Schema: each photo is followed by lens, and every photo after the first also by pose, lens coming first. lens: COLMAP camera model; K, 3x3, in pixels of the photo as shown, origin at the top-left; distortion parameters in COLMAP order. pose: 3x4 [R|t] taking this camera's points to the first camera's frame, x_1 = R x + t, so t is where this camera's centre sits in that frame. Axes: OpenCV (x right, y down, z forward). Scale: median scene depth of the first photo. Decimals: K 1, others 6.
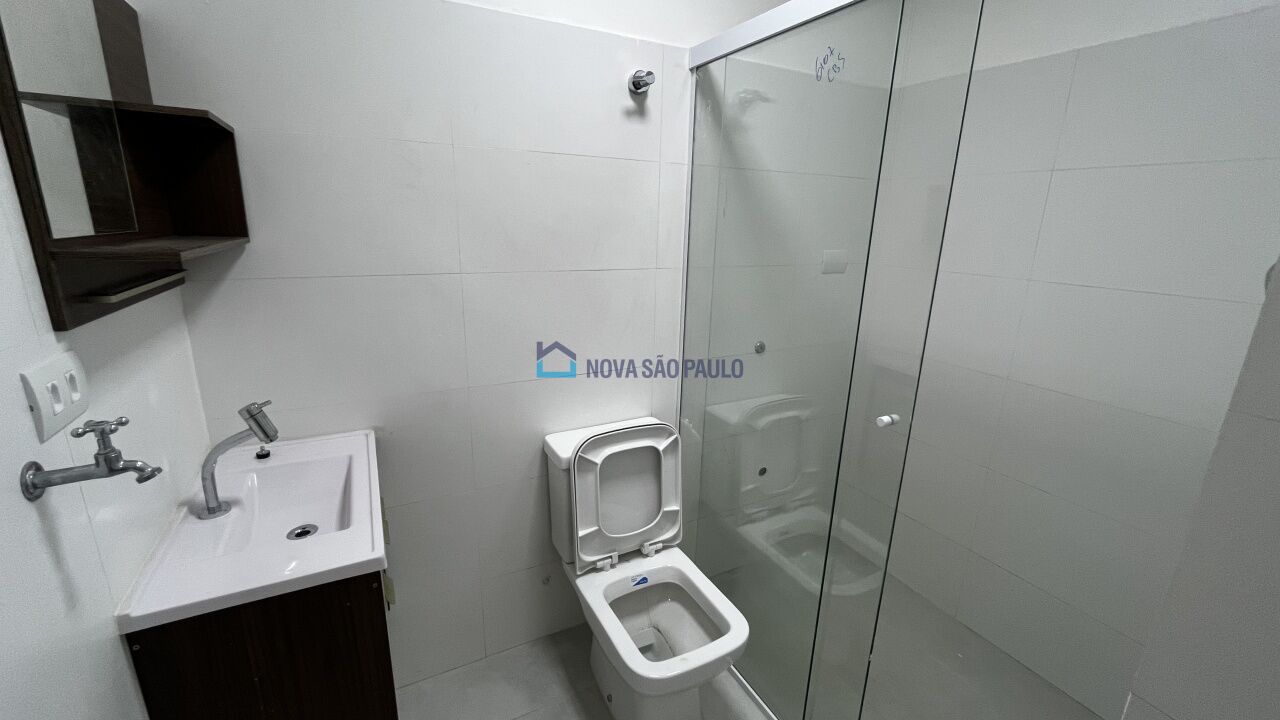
lens RADIAL K [[531.4, 0, 628.1], [0, 531.4, 359.0], [0, 0, 1]] dist [0.001849, 0.000115]
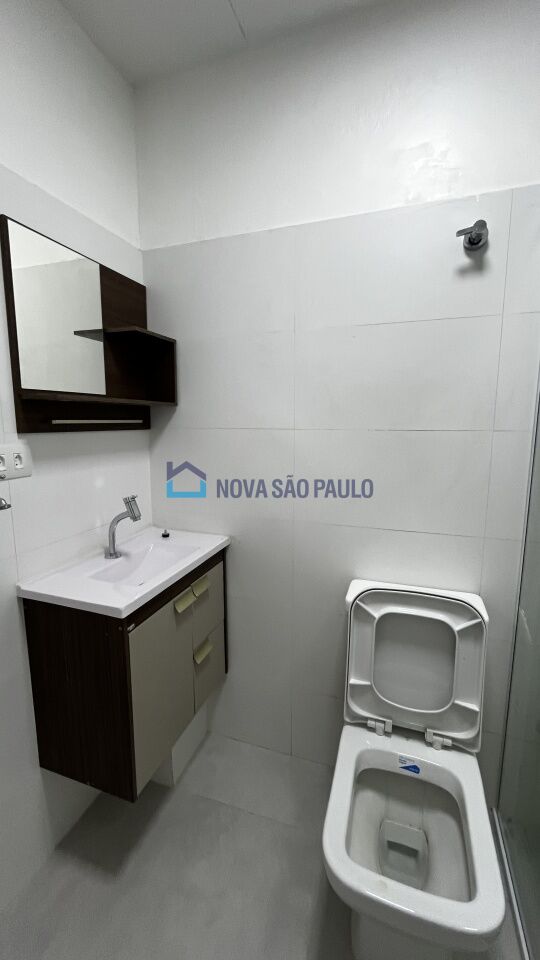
lens RADIAL K [[398.6, 0, 266.6], [0, 398.6, 476.6], [0, 0, 1]] dist [0.001849, 0.000115]
pose [[0.683951, 0.090562, -0.723885, 0.308551], [-0.175295, 0.983595, -0.042572, 0.003328], [0.708154, 0.156010, 0.688606, 0.287370]]
